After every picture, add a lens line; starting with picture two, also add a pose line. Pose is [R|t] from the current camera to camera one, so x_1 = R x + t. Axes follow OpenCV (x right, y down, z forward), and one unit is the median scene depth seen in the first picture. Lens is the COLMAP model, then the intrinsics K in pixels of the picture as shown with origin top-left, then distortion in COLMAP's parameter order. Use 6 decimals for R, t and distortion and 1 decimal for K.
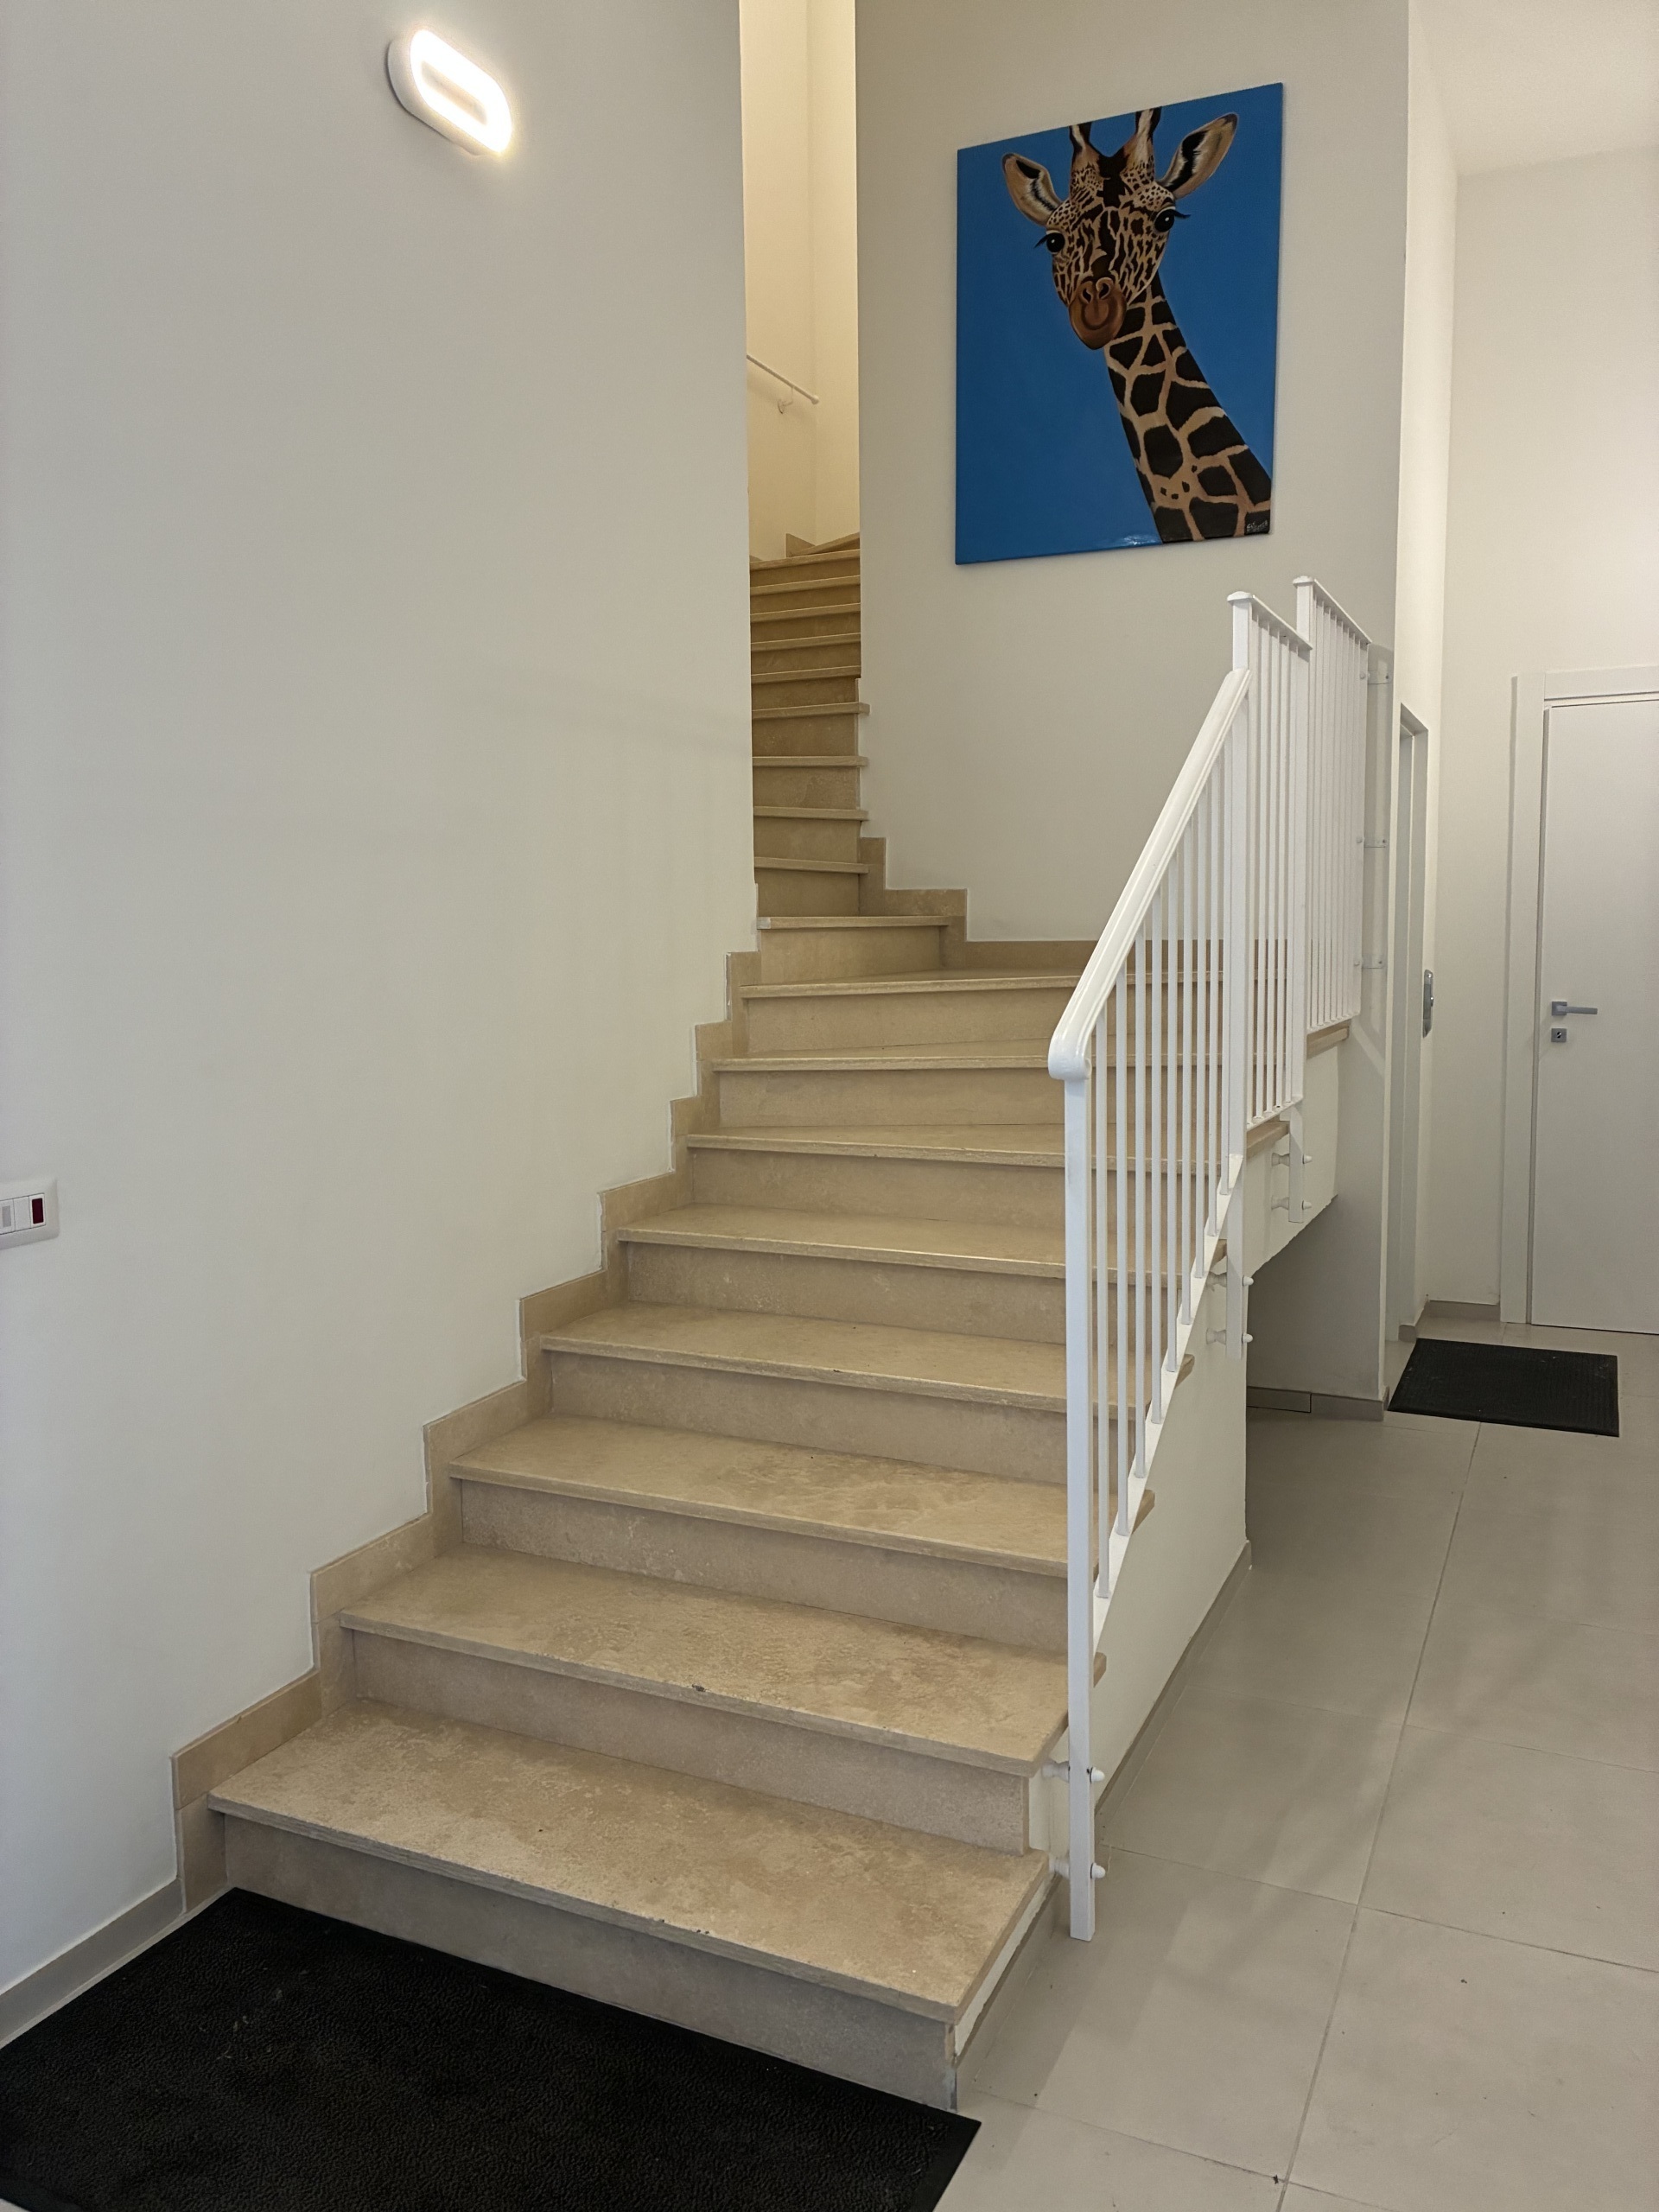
lens RADIAL K [[1684.8, 0, 828.7], [0, 1684.8, 1105.6], [0, 0, 1]] dist [-0.001129, -0.000488]
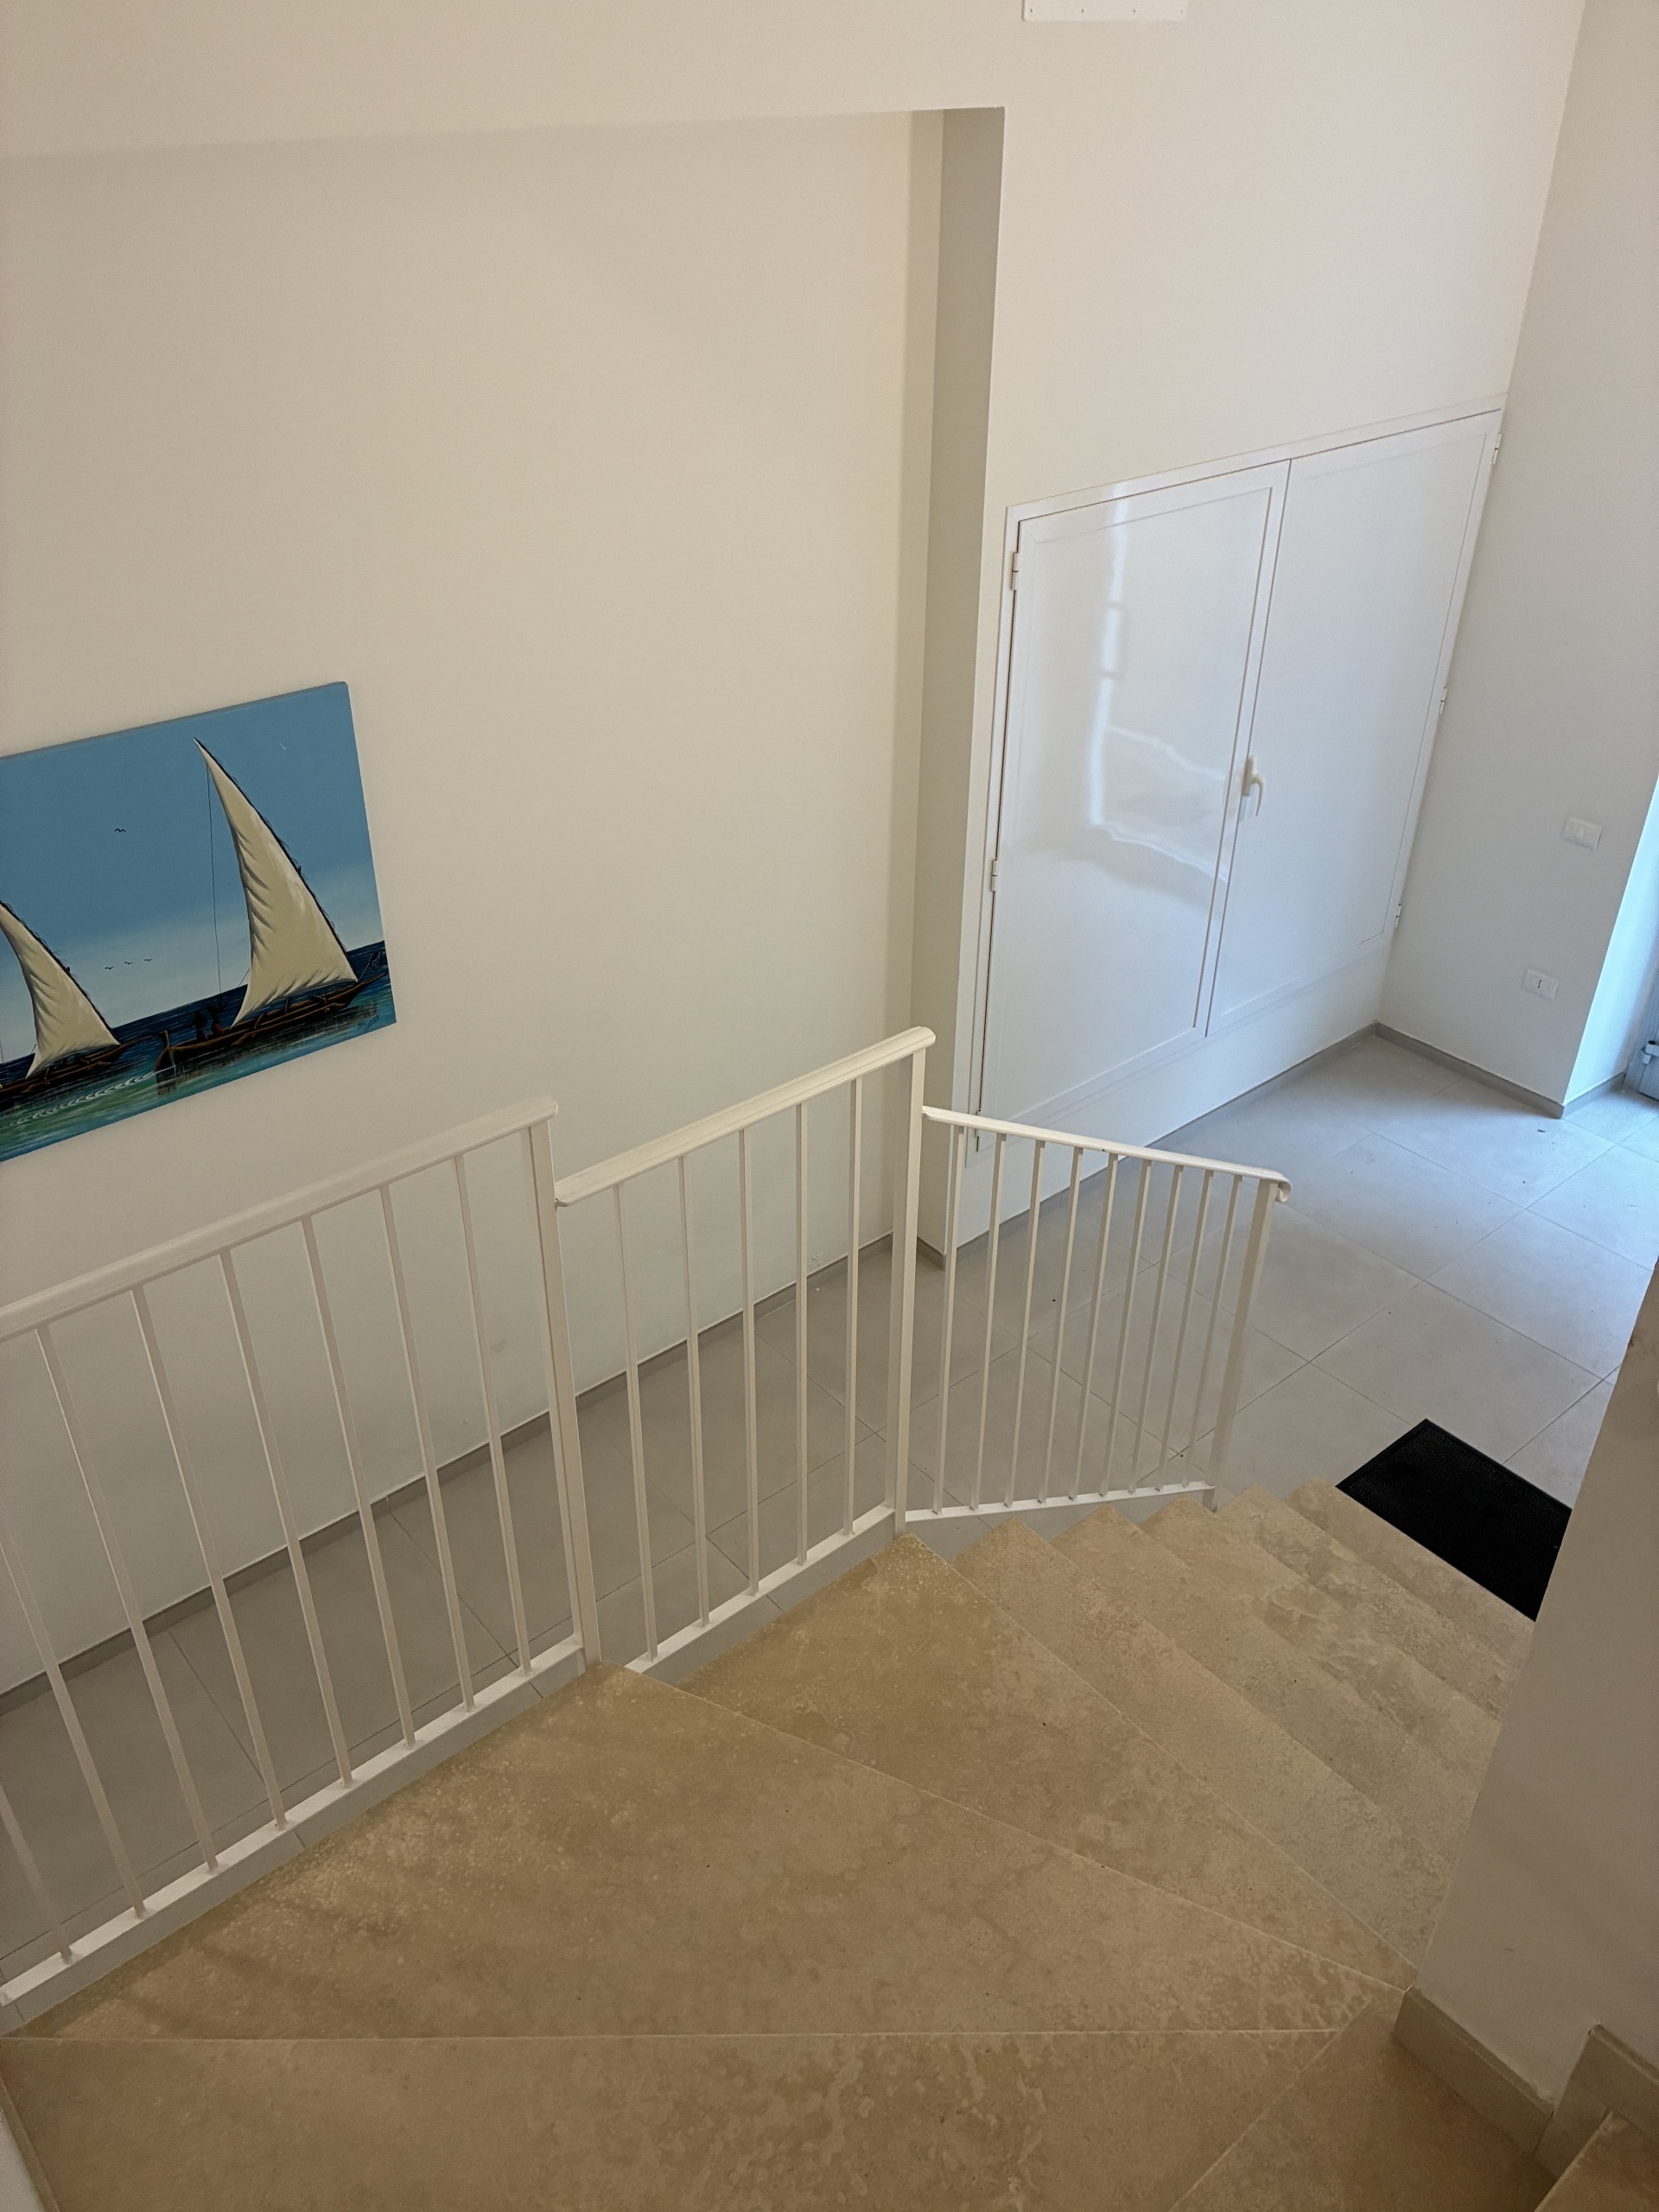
lens RADIAL K [[1684.8, 0, 827.7], [0, 1684.8, 1106.3], [0, 0, 1]] dist [-0.001129, -0.000488]
pose [[-0.908260, -0.218341, 0.356918, -0.018415], [0.049983, 0.790313, 0.610661, -0.927289], [-0.415409, 0.572479, -0.706897, 1.954810]]
